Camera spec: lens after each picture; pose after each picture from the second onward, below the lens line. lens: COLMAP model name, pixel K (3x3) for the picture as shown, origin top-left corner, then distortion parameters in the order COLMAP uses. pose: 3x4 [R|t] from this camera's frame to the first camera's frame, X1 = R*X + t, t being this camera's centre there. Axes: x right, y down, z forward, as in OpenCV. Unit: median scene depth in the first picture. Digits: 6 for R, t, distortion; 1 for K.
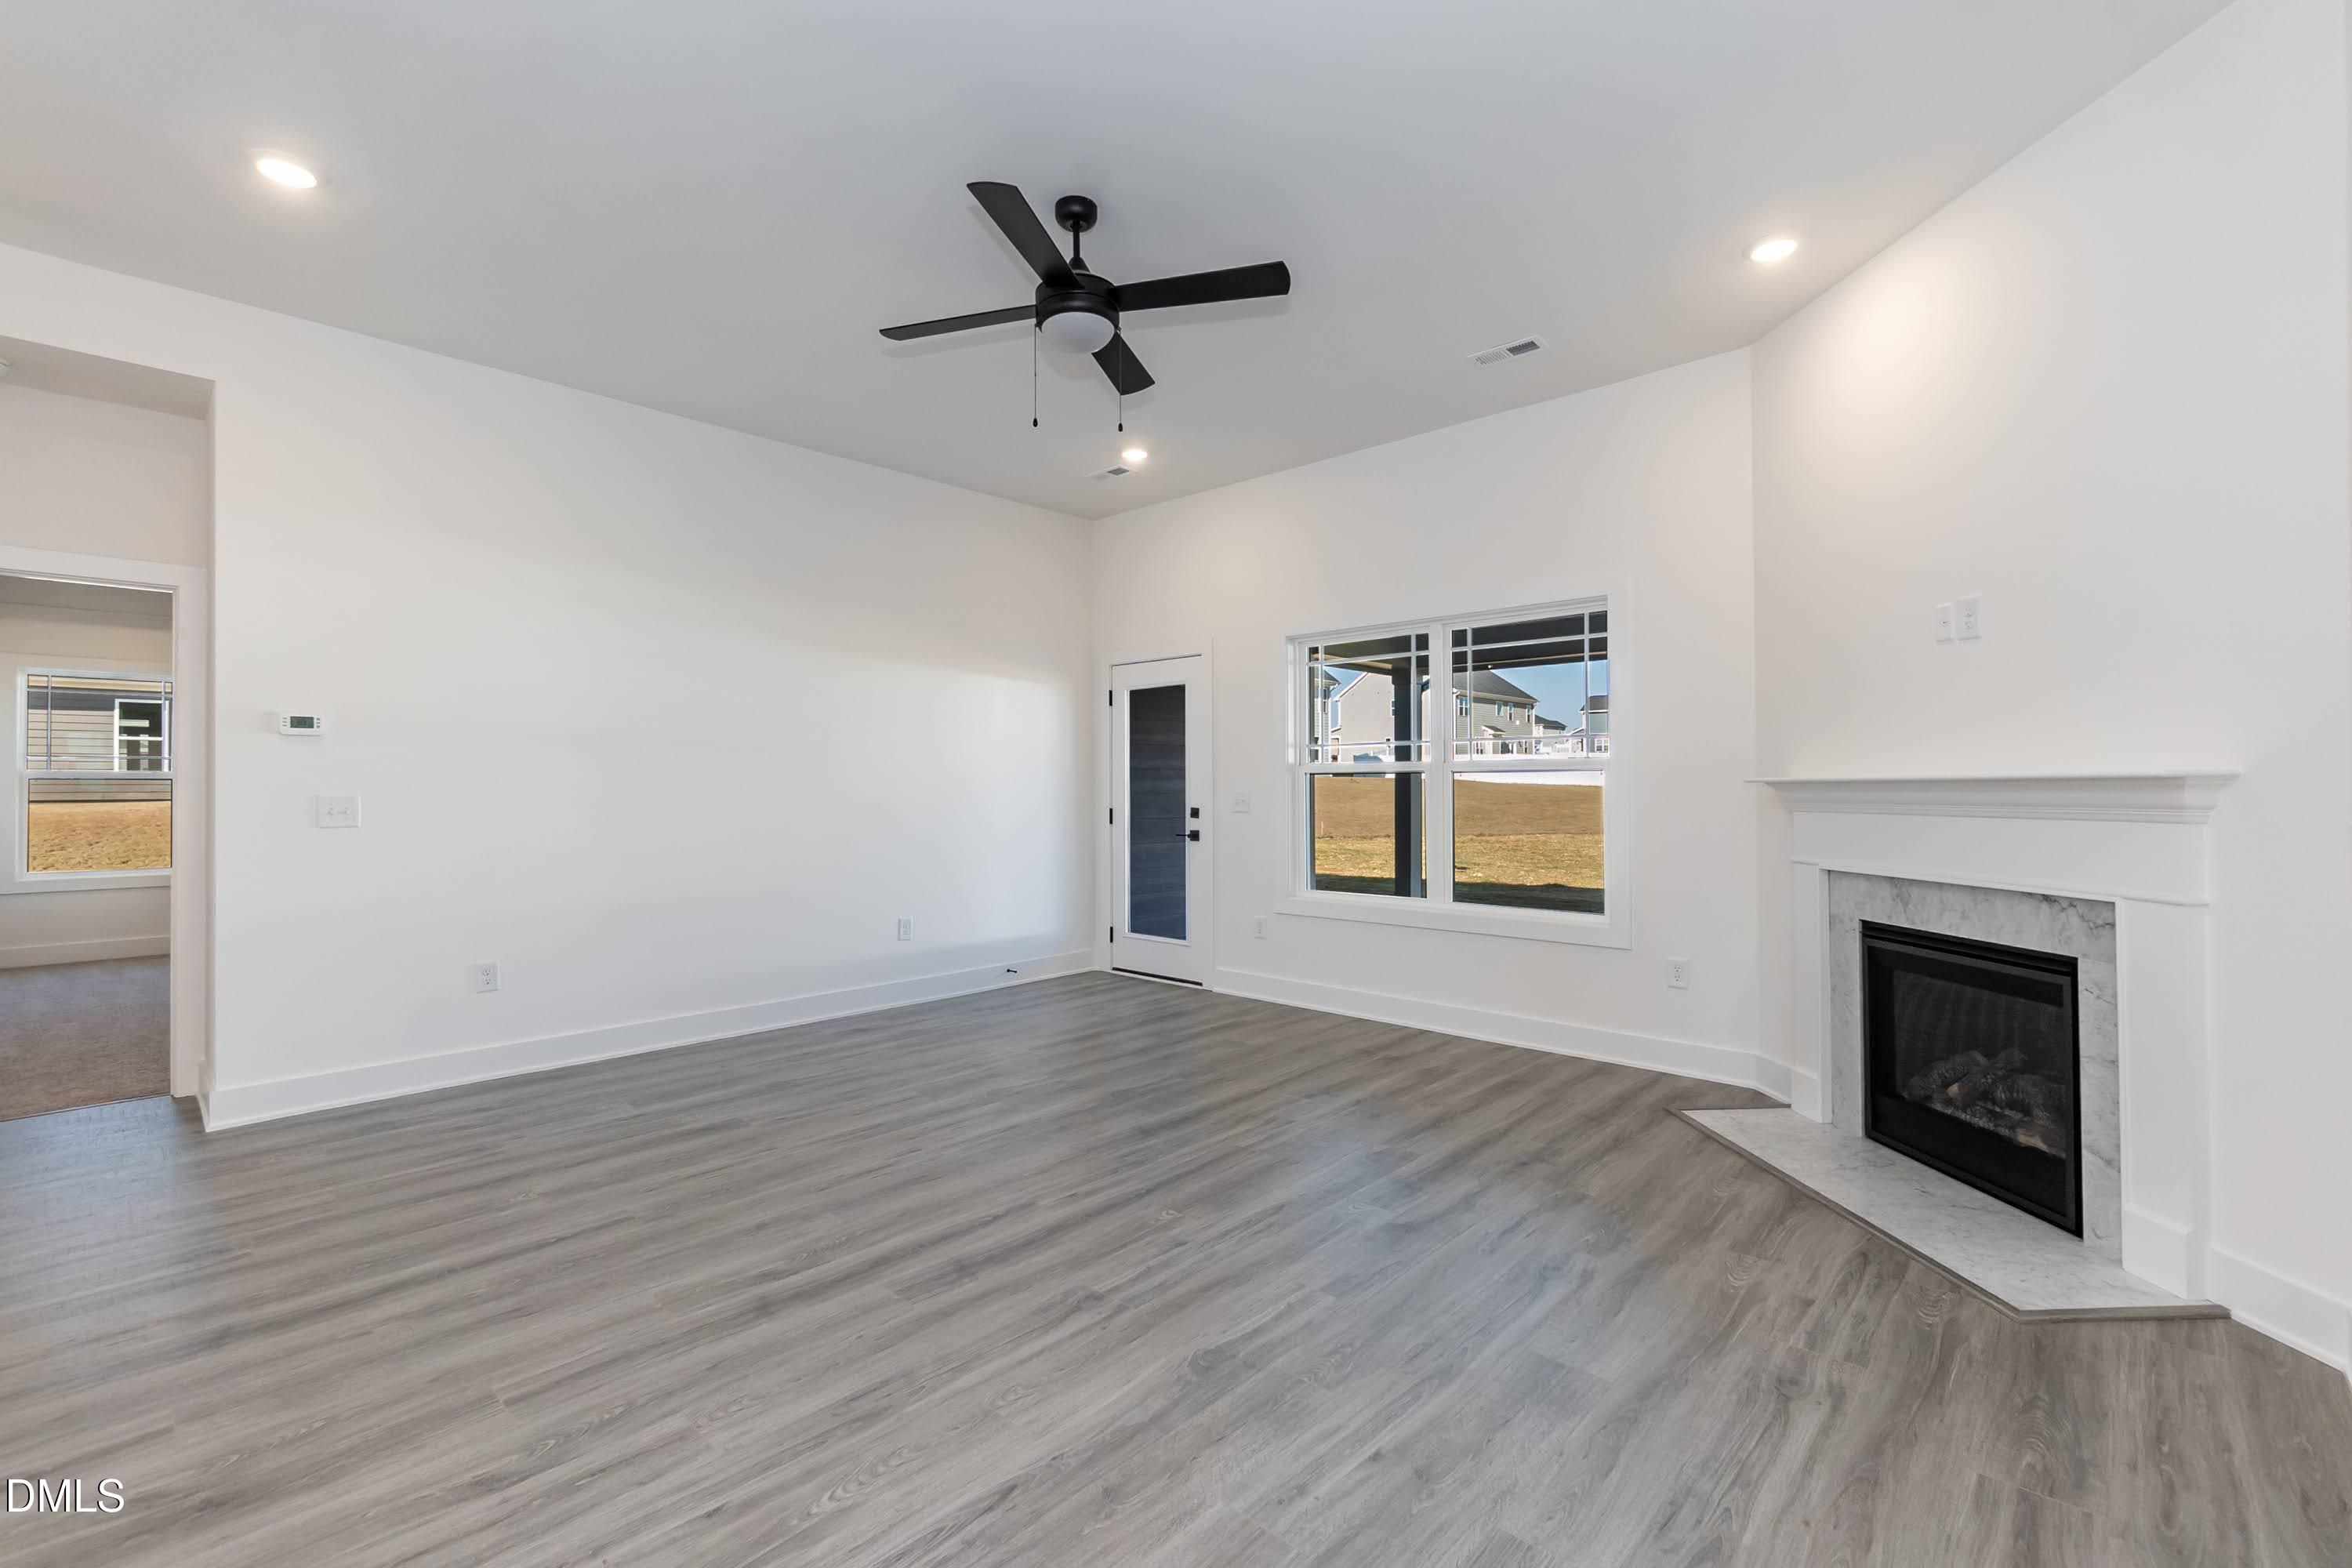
lens RADIAL K [[1016.5, 0, 1183.3], [0, 1016.5, 779.6], [0, 0, 1]] dist [-0.001753, 0.000464]
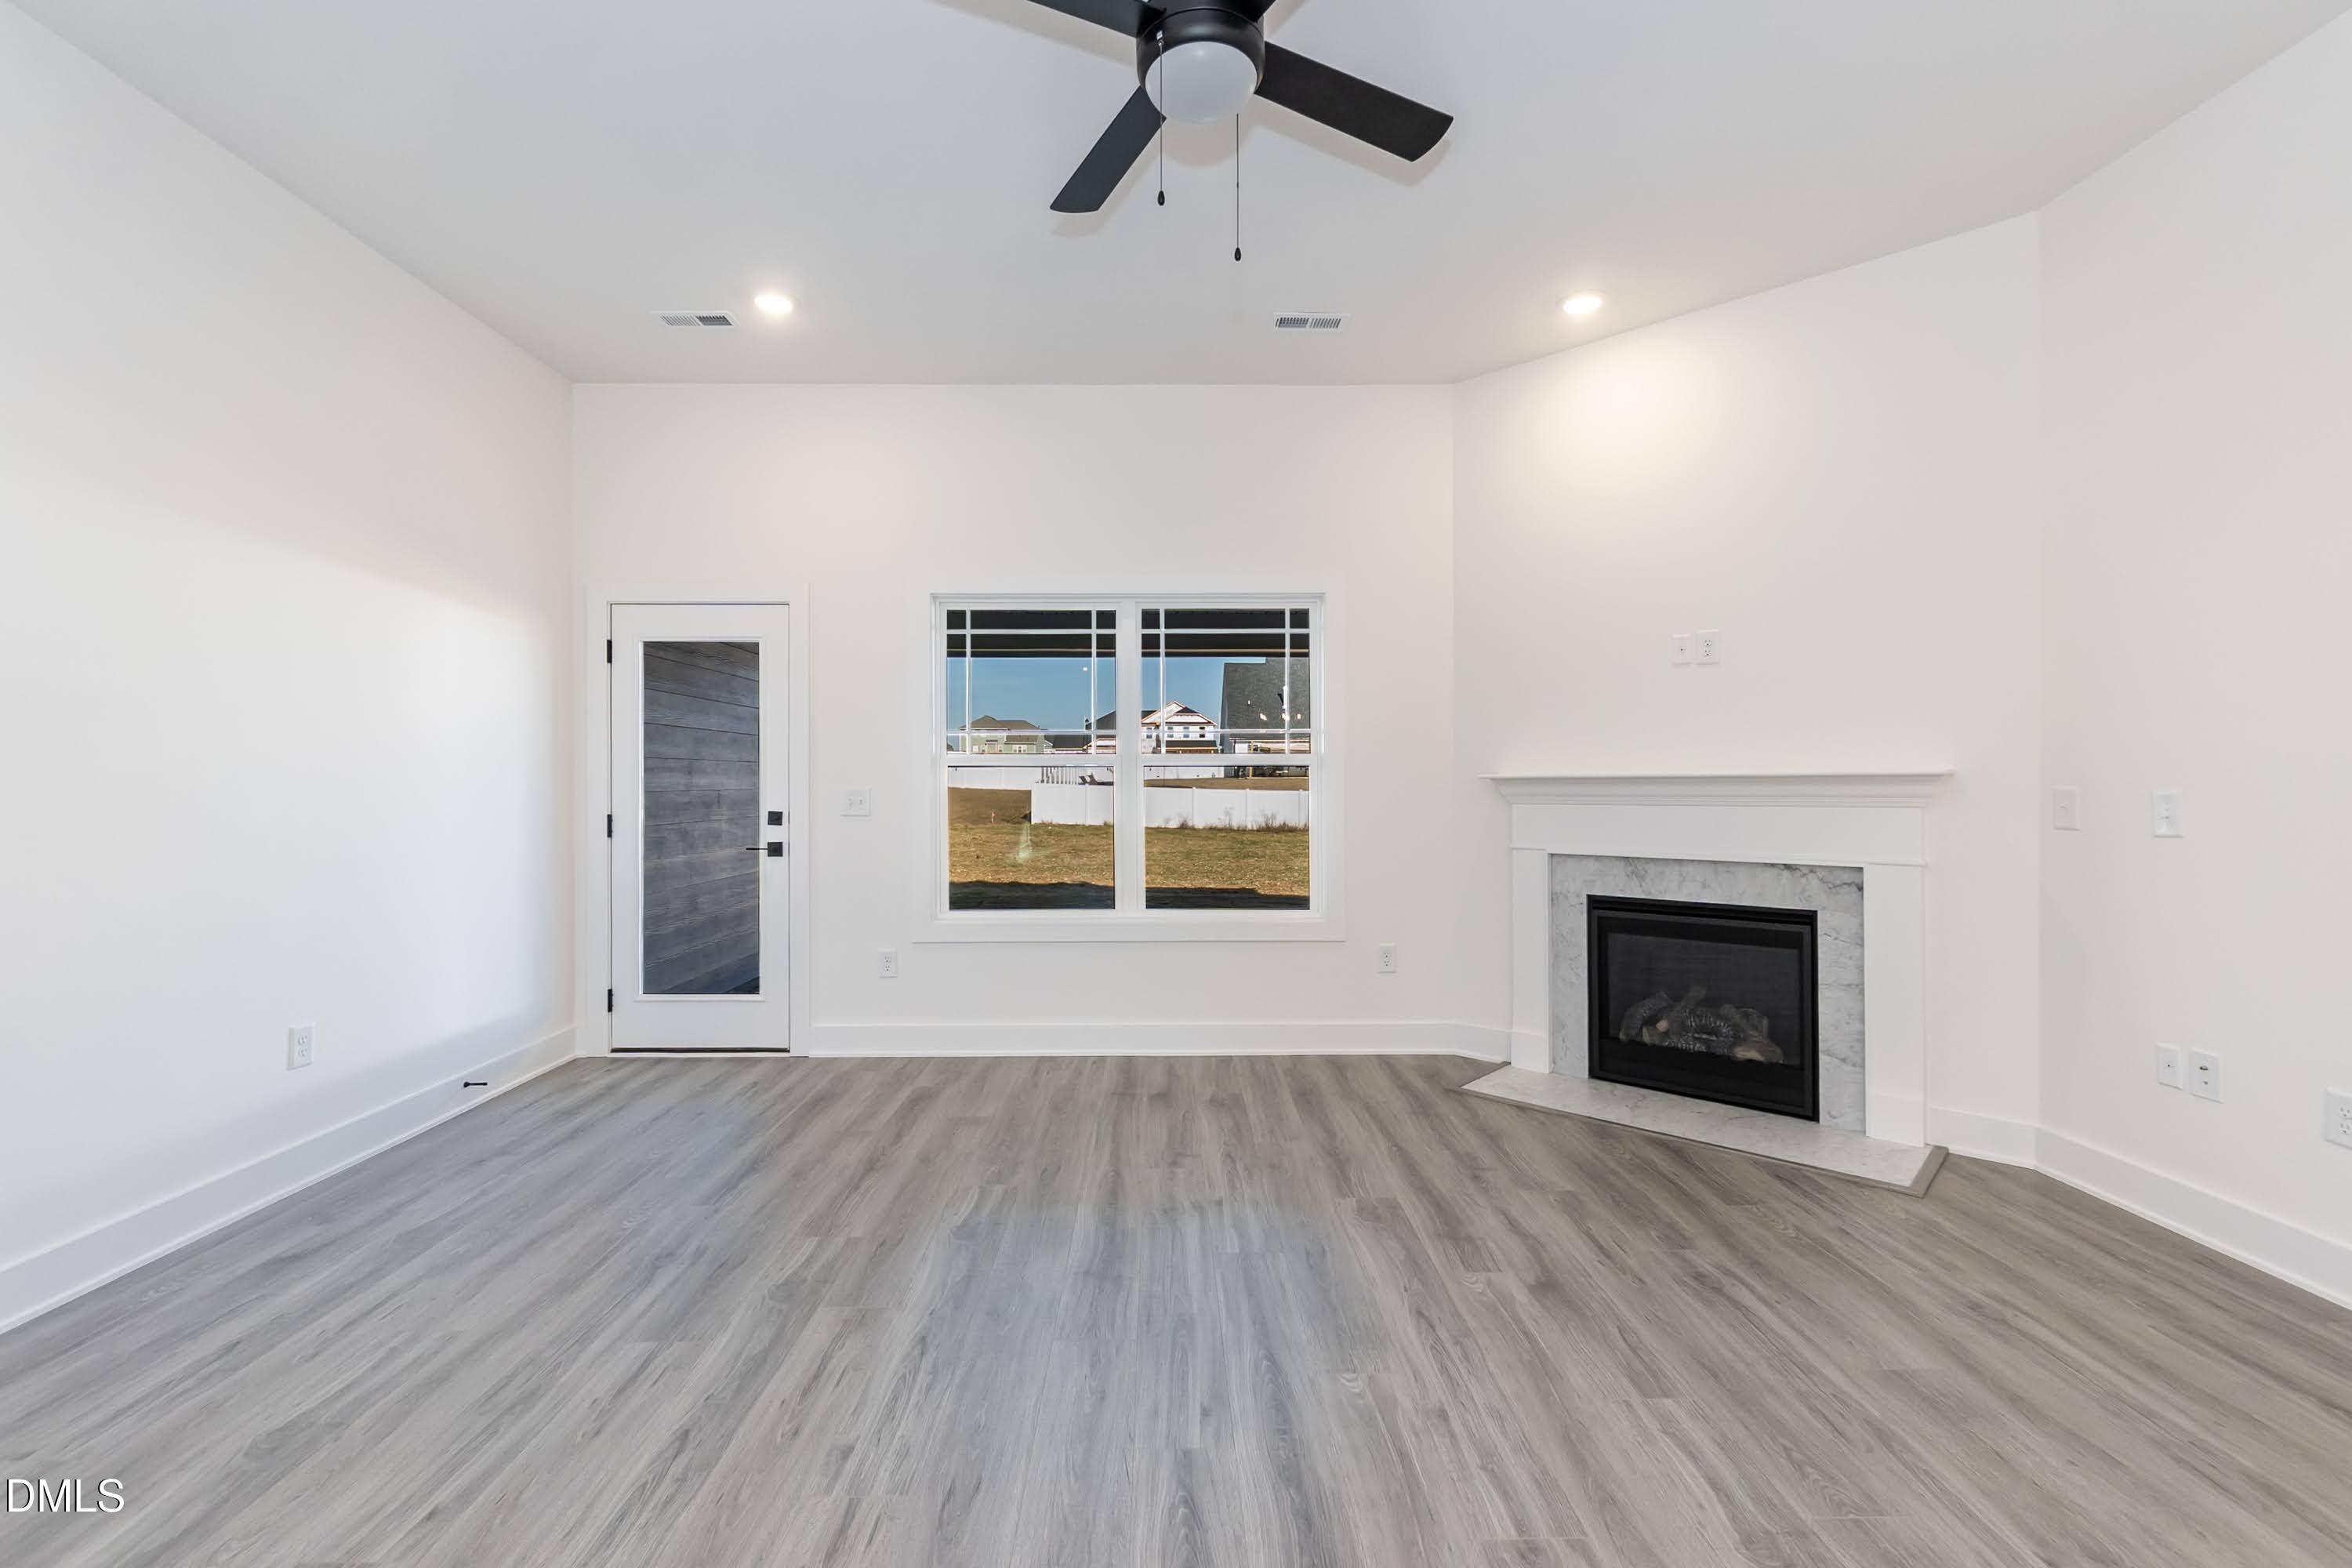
lens RADIAL K [[1016.5, 0, 1180.9], [0, 1016.5, 781.0], [0, 0, 1]] dist [-0.001753, 0.000464]
pose [[0.725303, 0.000795, 0.688429, -0.476718], [-0.004709, 0.999982, 0.003807, 0.003157], [-0.688414, -0.006003, 0.725293, 0.454996]]
